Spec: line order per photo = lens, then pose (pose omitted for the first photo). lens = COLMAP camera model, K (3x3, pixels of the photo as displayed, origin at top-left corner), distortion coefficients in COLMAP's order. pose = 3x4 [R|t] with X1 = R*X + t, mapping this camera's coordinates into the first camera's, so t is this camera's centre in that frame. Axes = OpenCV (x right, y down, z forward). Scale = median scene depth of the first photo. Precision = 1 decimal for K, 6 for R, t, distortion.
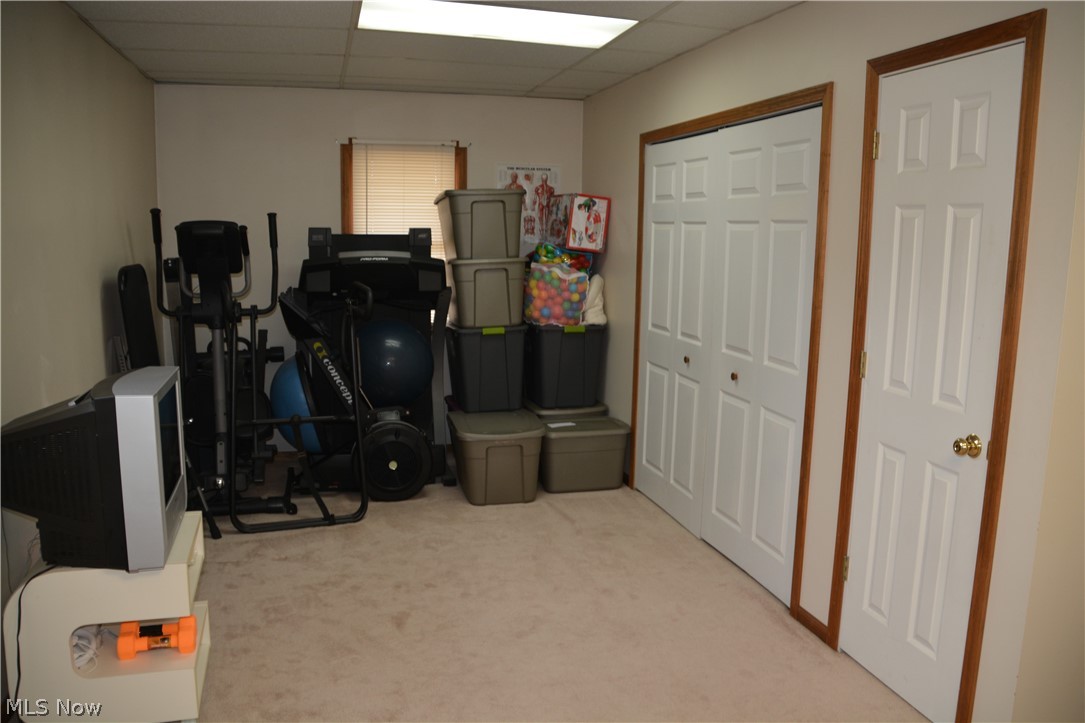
lens RADIAL K [[853.0, 0, 542.5], [0, 853.0, 361.5], [0, 0, 1]] dist [-0.172888, 0.126026]
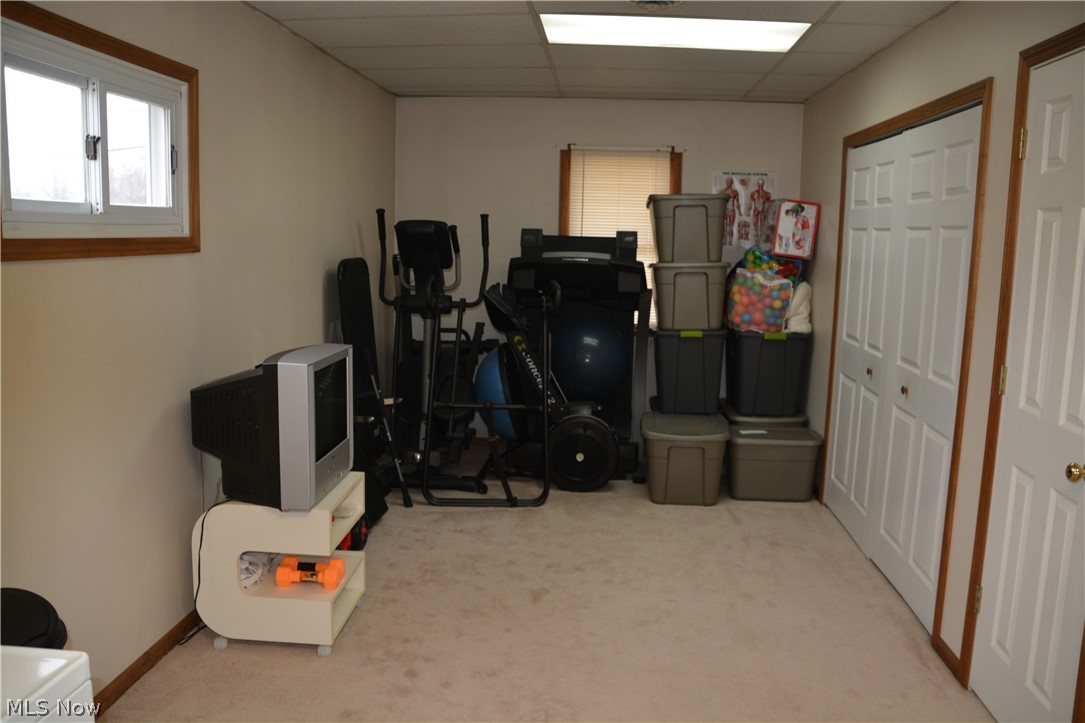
lens RADIAL K [[876.1, 0, 543.8], [0, 876.1, 353.1], [0, 0, 1]] dist [-0.171488, 0.135077]
pose [[0.942017, 0.053234, -0.331316, 0.135926], [-0.060005, 0.998146, -0.010234, 0.008773], [0.330157, 0.029521, 0.943464, -0.035283]]
